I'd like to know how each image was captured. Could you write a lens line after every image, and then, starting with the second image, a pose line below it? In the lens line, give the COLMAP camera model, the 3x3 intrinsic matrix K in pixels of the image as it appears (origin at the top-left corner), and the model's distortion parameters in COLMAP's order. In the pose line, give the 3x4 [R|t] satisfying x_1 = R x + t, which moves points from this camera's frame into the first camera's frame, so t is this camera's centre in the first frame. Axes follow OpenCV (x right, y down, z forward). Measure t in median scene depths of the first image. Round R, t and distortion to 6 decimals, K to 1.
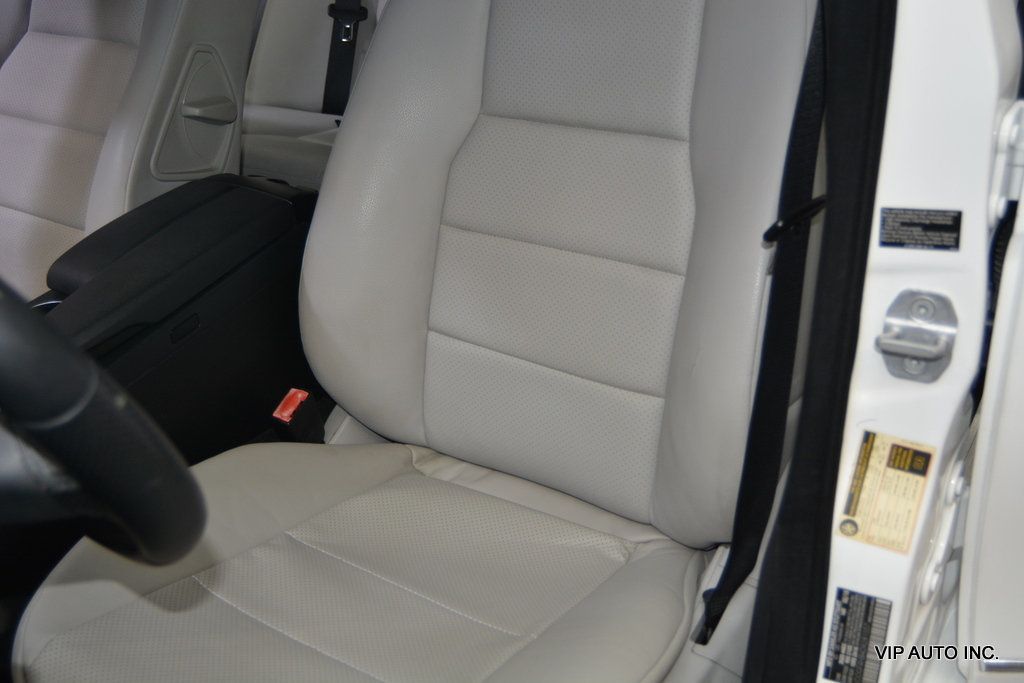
lens RADIAL K [[1156.4, 0, 512.0], [0, 1156.4, 341.5], [0, 0, 1]] dist [-0.004064, 0.002665]
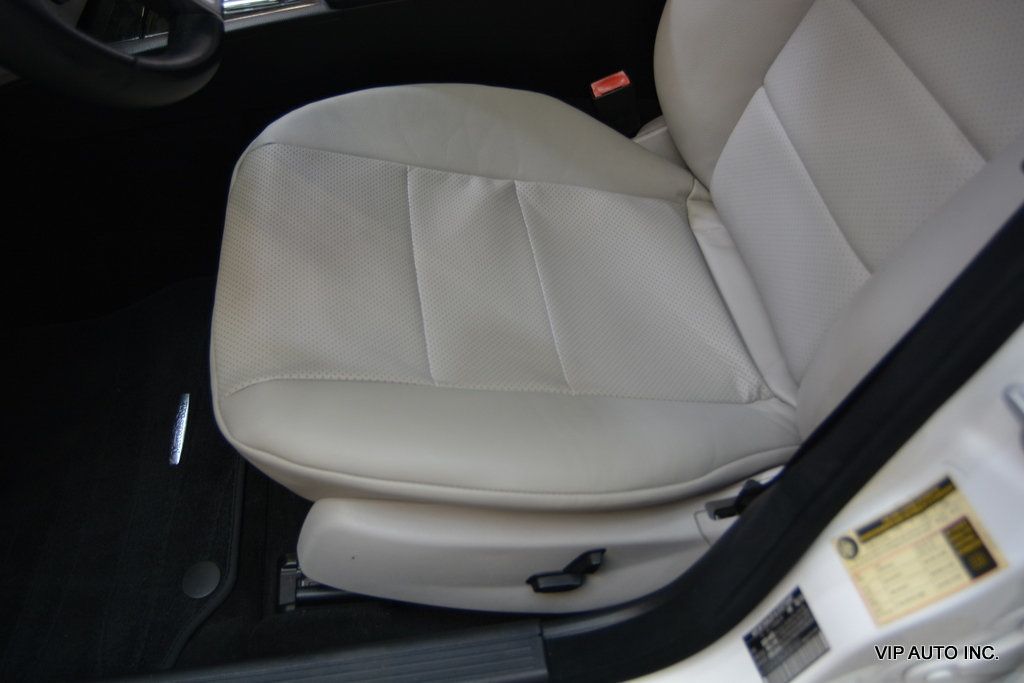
lens RADIAL K [[841.1, 0, 512.0], [0, 841.1, 341.5], [0, 0, 1]] dist [-0.003454, 0.002564]
pose [[0.638246, 0.621583, -0.454177, 0.303231], [-0.407628, 0.773347, 0.485566, -0.123186], [0.653056, -0.124775, 0.746960, 0.426525]]
